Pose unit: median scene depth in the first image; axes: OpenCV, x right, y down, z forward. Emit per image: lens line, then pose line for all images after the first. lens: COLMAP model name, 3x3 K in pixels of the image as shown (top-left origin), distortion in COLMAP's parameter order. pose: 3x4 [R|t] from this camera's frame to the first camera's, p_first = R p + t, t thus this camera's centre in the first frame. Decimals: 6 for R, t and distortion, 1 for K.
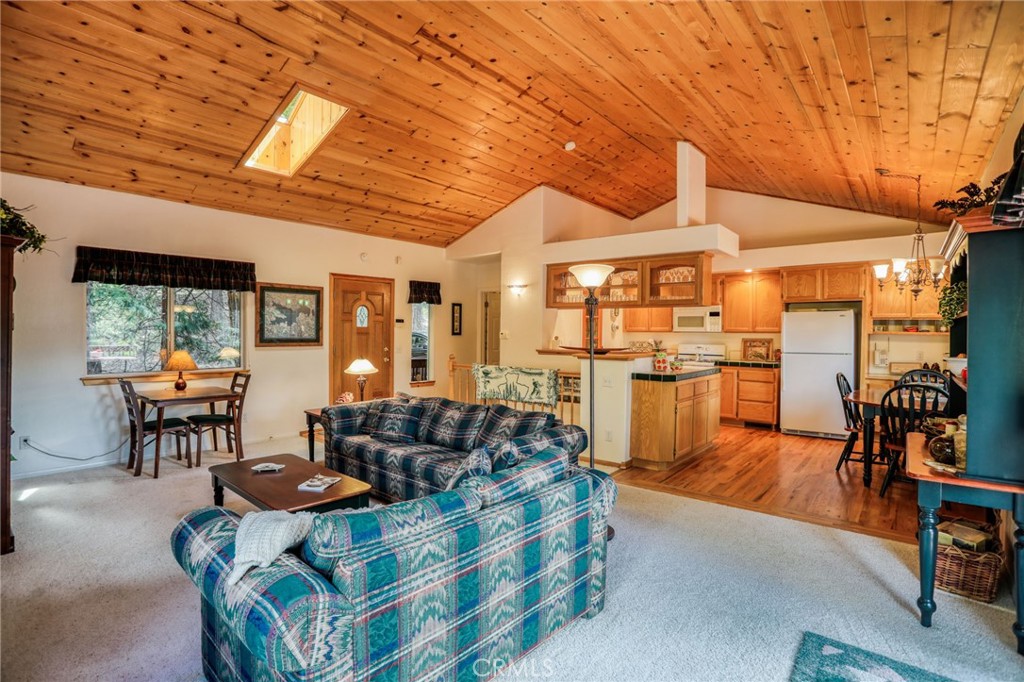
lens RADIAL K [[491.9, 0, 507.8], [0, 491.9, 337.8], [0, 0, 1]] dist [-0.001596, -0.000098]
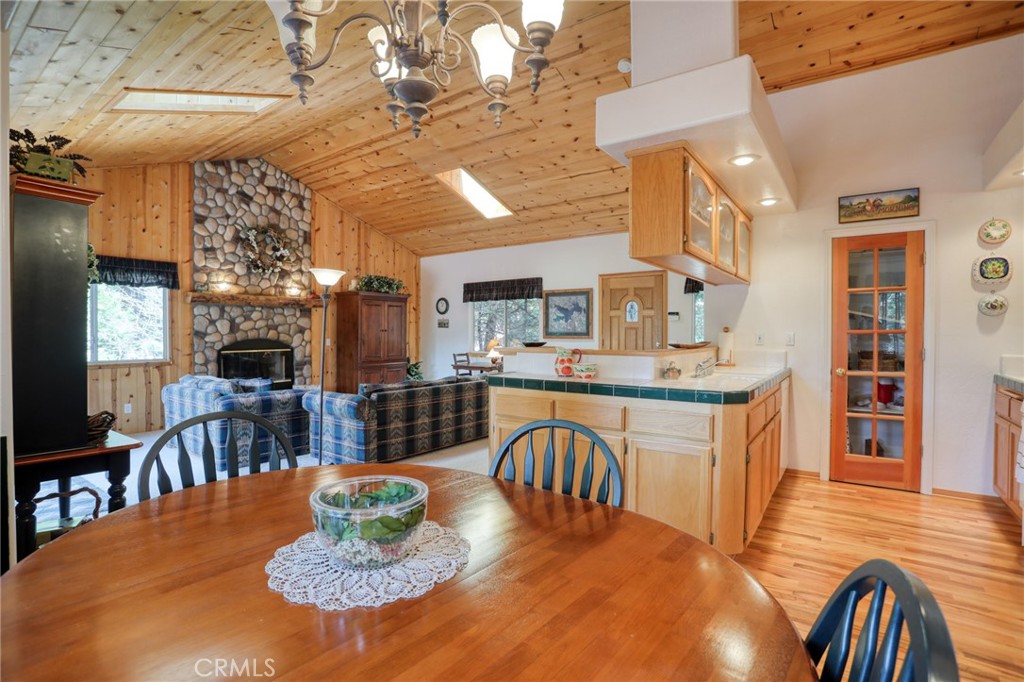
lens RADIAL K [[491.9, 0, 507.6], [0, 491.9, 338.0], [0, 0, 1]] dist [-0.001596, -0.000098]
pose [[0.074070, 0.010448, -0.997198, 0.812025], [-0.017296, 0.999808, 0.009191, 0.007172], [0.997103, 0.016567, 0.074237, 0.764631]]
